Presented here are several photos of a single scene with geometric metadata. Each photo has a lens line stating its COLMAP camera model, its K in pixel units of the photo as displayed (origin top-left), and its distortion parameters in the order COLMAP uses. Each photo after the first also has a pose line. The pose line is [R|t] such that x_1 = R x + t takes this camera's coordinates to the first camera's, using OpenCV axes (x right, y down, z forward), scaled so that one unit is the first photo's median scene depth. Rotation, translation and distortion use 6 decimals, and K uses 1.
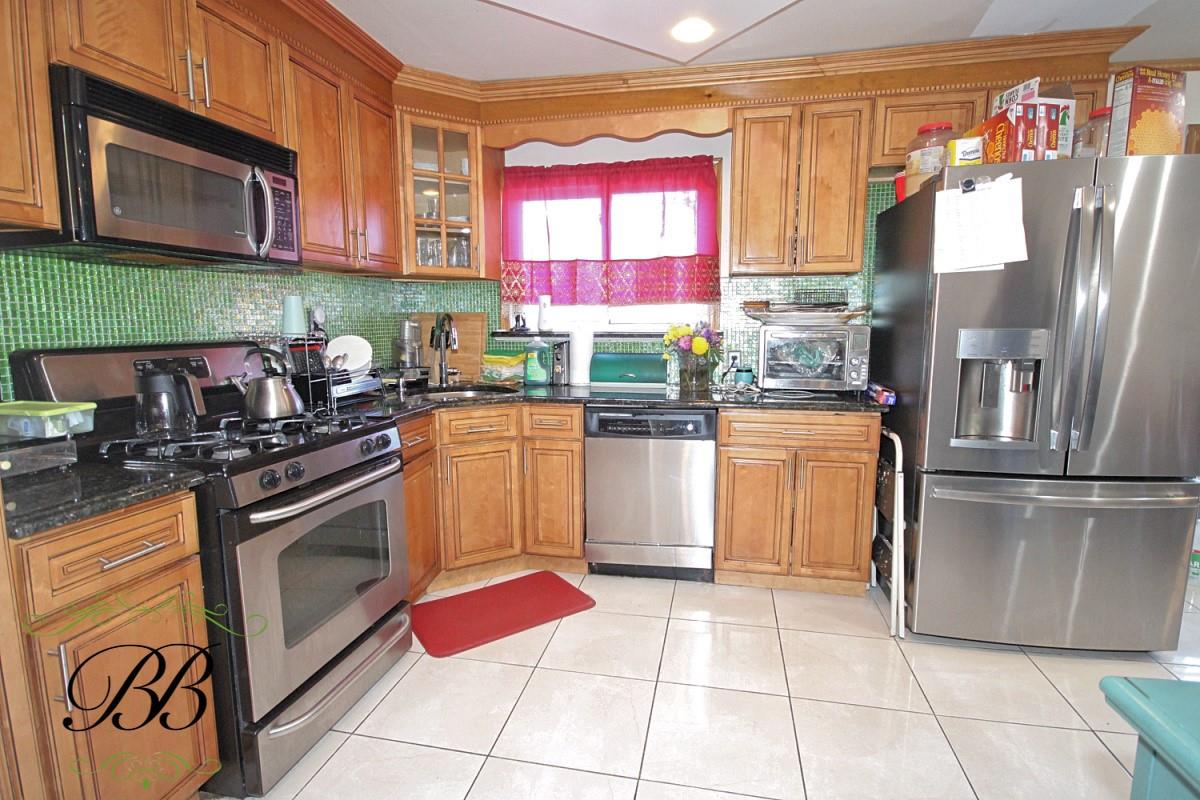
lens RADIAL K [[604.9, 0, 604.7], [0, 604.9, 398.2], [0, 0, 1]] dist [0.007287, -0.005047]
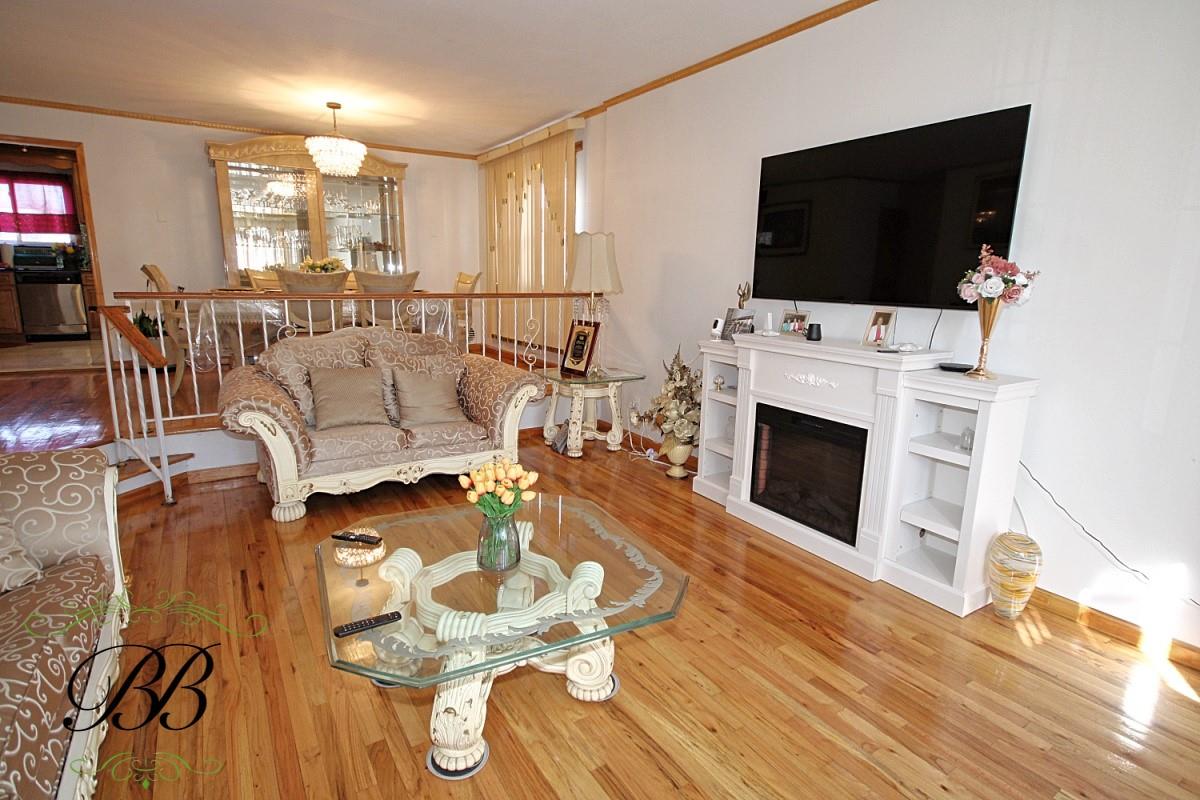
lens RADIAL K [[604.9, 0, 597.4], [0, 604.9, 401.1], [0, 0, 1]] dist [0.007287, -0.005047]
pose [[0.716009, -0.121821, 0.687380, -0.092691], [0.069582, 0.992207, 0.103364, 0.441519], [-0.694615, -0.026180, 0.718905, -2.453117]]
